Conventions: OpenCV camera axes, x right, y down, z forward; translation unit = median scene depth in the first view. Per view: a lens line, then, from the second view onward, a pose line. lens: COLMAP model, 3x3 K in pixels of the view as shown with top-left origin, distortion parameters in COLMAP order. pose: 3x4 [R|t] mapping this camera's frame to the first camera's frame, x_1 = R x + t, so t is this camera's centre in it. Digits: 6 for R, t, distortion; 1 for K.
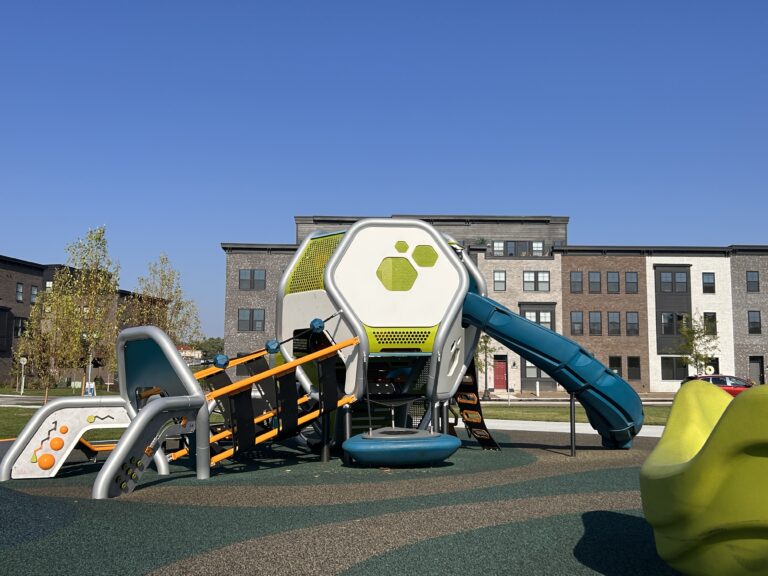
lens RADIAL K [[855.7, 0, 384.0], [0, 855.7, 288.0], [0, 0, 1]] dist [0.046578, -0.035012]
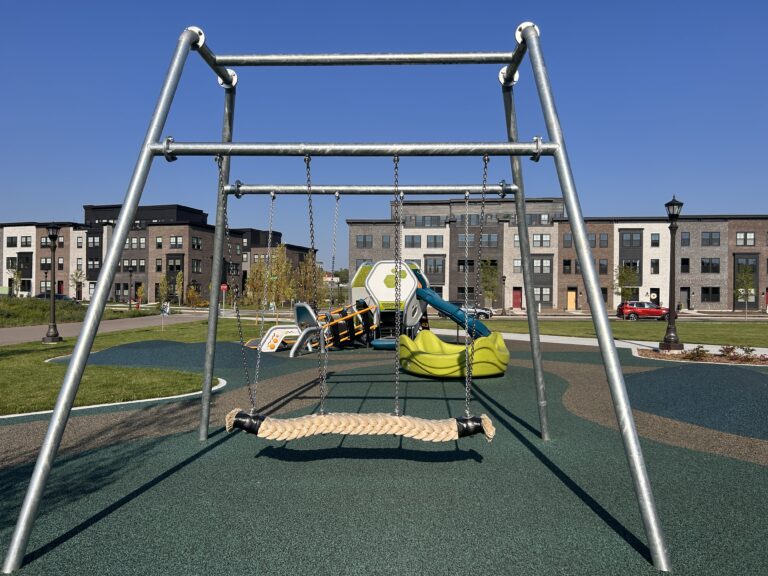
lens RADIAL K [[576.6, 0, 384.0], [0, 576.6, 288.0], [0, 0, 1]] dist [-0.001721, -0.000390]
pose [[0.991426, -0.000323, -0.130666, 0.029404], [0.012139, 0.995900, 0.089645, -0.020351], [0.130101, -0.090463, 0.987365, -0.105243]]
